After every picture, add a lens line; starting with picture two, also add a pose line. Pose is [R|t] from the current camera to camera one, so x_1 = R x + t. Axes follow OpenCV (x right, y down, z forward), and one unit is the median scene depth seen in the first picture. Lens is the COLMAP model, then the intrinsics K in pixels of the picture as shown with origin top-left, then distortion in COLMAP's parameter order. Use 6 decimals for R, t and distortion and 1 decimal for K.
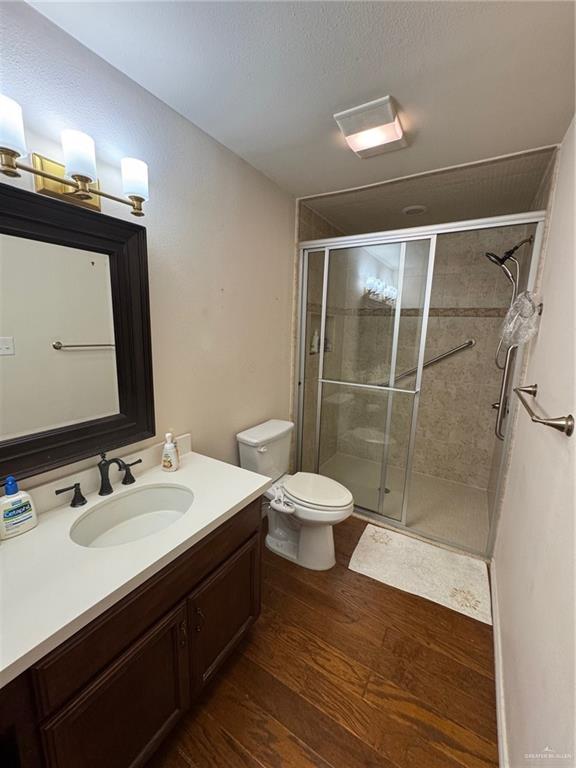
lens RADIAL K [[308.2, 0, 288.0], [0, 308.2, 384.0], [0, 0, 1]] dist [0.001186, 0.000165]
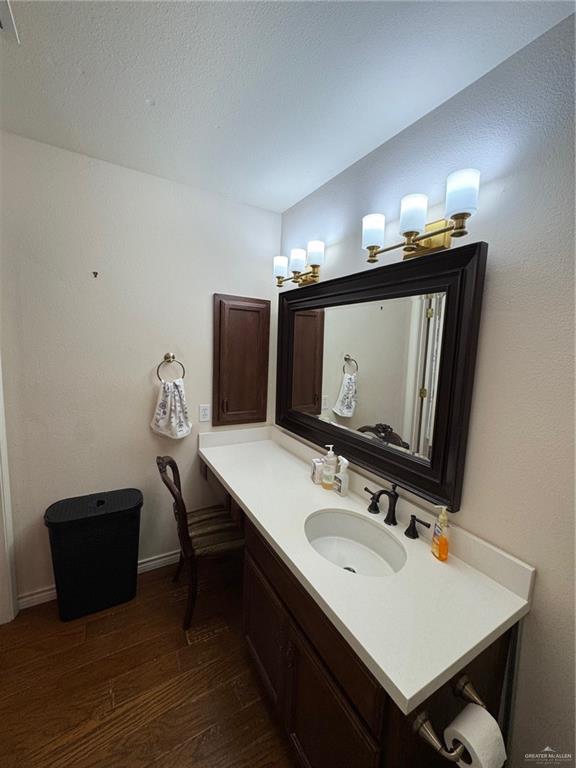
lens RADIAL K [[312.4, 0, 288.0], [0, 312.4, 384.0], [0, 0, 1]] dist [0.016912, 0.000036]
pose [[-0.465274, 0.079300, -0.881607, 0.497832], [-0.214688, 0.956131, 0.199307, -0.247295], [0.858737, 0.282003, -0.427838, 1.097511]]
